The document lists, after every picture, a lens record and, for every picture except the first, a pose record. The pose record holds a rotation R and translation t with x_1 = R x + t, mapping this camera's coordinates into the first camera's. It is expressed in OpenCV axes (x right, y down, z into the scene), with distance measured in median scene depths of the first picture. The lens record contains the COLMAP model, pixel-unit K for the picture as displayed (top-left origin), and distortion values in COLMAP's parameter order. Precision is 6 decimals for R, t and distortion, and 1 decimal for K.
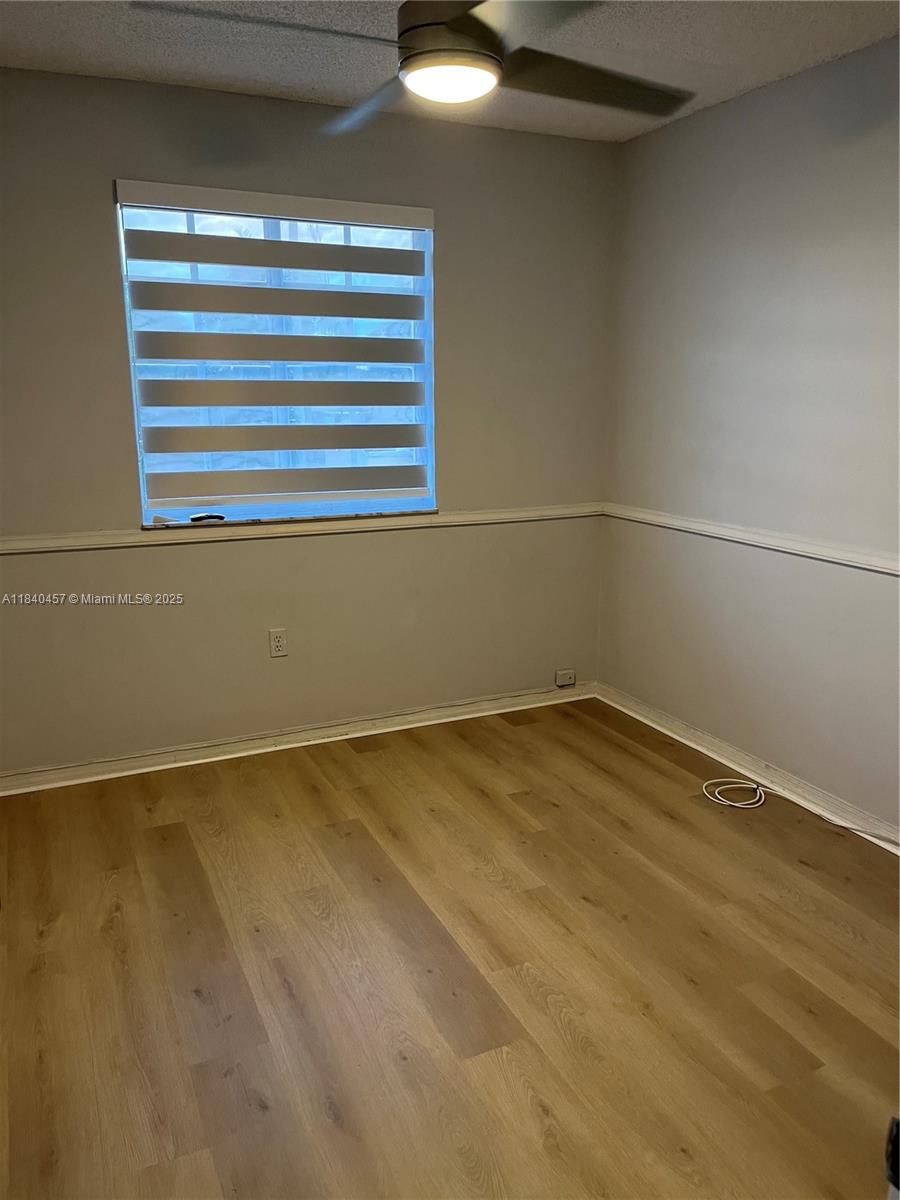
lens RADIAL K [[918.1, 0, 451.2], [0, 918.1, 608.9], [0, 0, 1]] dist [0.065384, -0.090753]
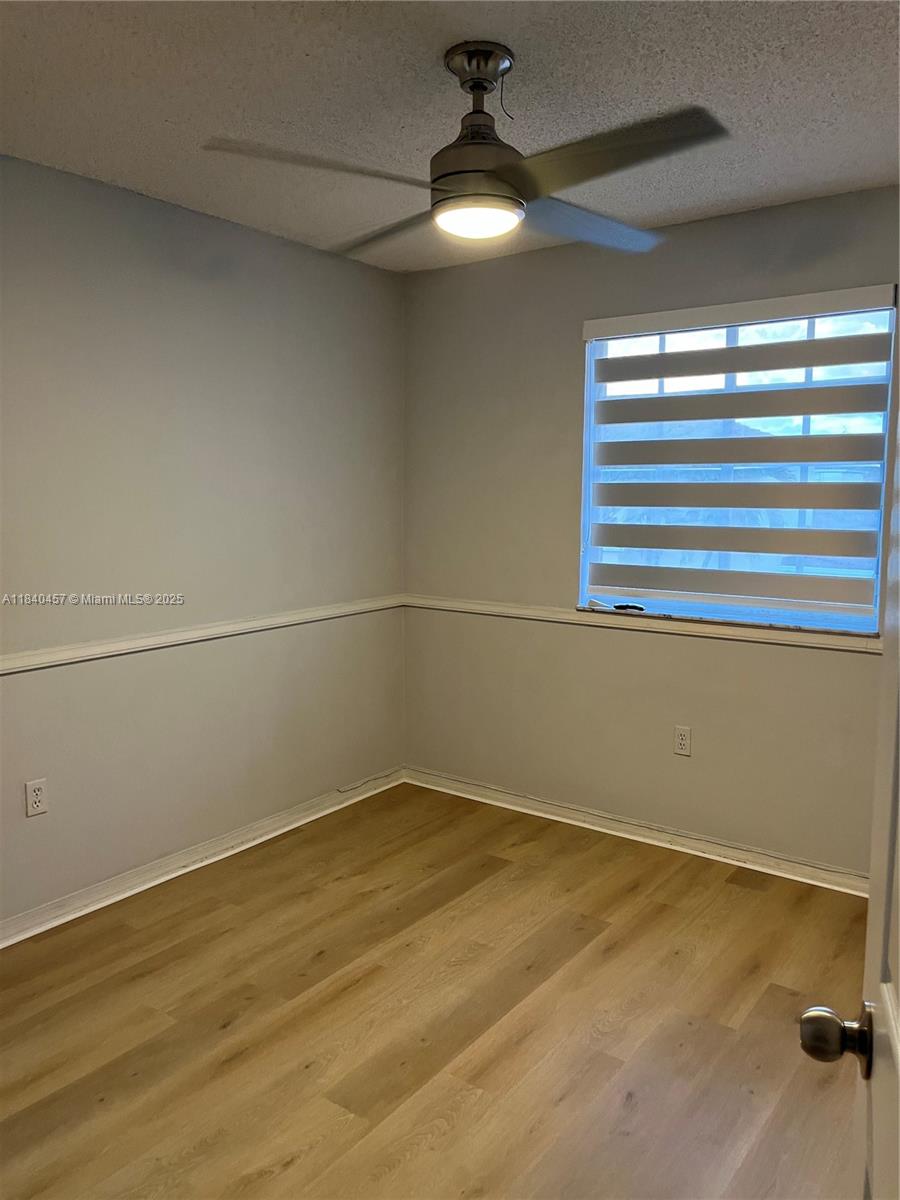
lens RADIAL K [[918.1, 0, 459.7], [0, 918.1, 605.9], [0, 0, 1]] dist [0.065384, -0.090753]
pose [[0.475808, 0.113384, -0.872210, 0.598408], [-0.201788, 0.979278, 0.017222, -0.080967], [0.856089, 0.167807, 0.488828, 0.308831]]
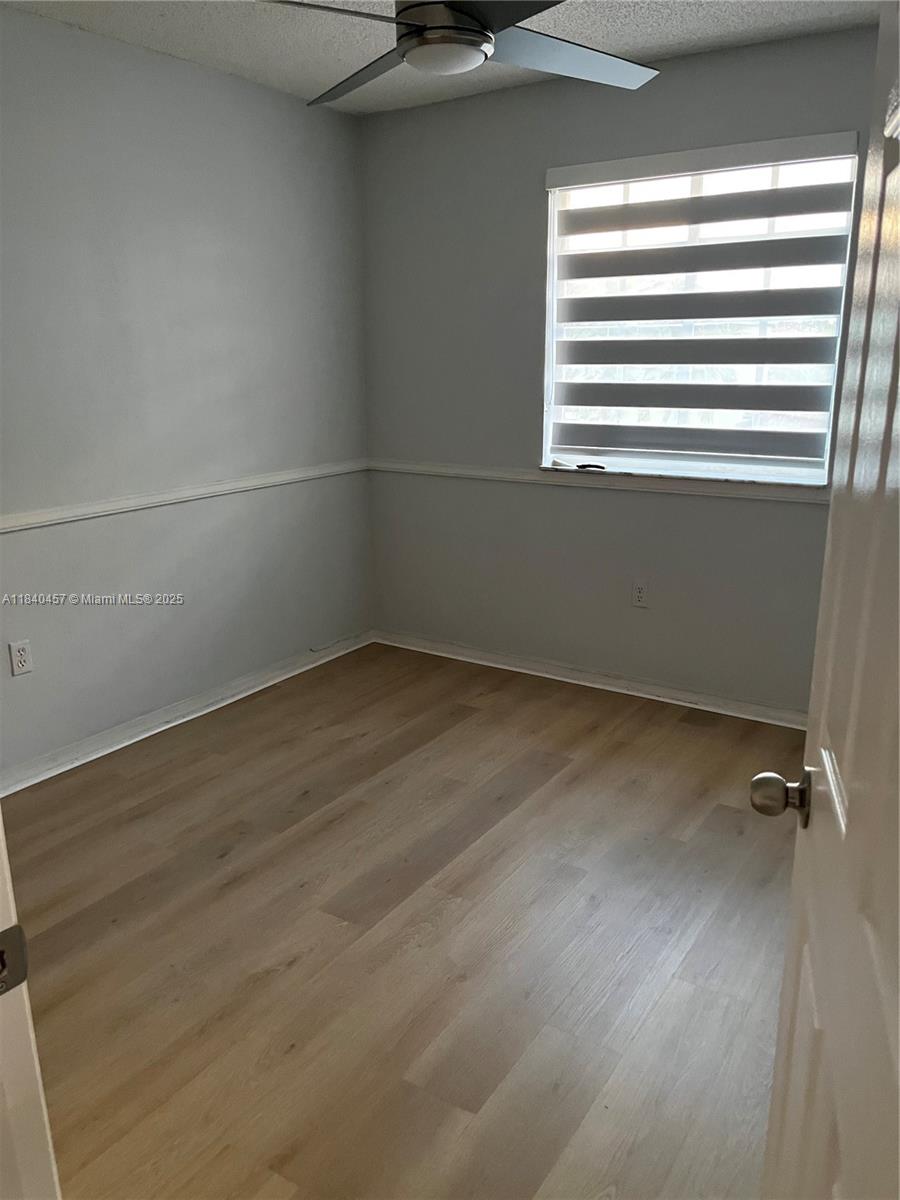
lens RADIAL K [[918.1, 0, 457.6], [0, 918.1, 610.1], [0, 0, 1]] dist [0.065384, -0.090753]
pose [[0.518509, 0.226209, -0.824608, 0.621572], [-0.188389, 0.970897, 0.147881, -0.066019], [0.834061, 0.078670, 0.546034, 0.281004]]
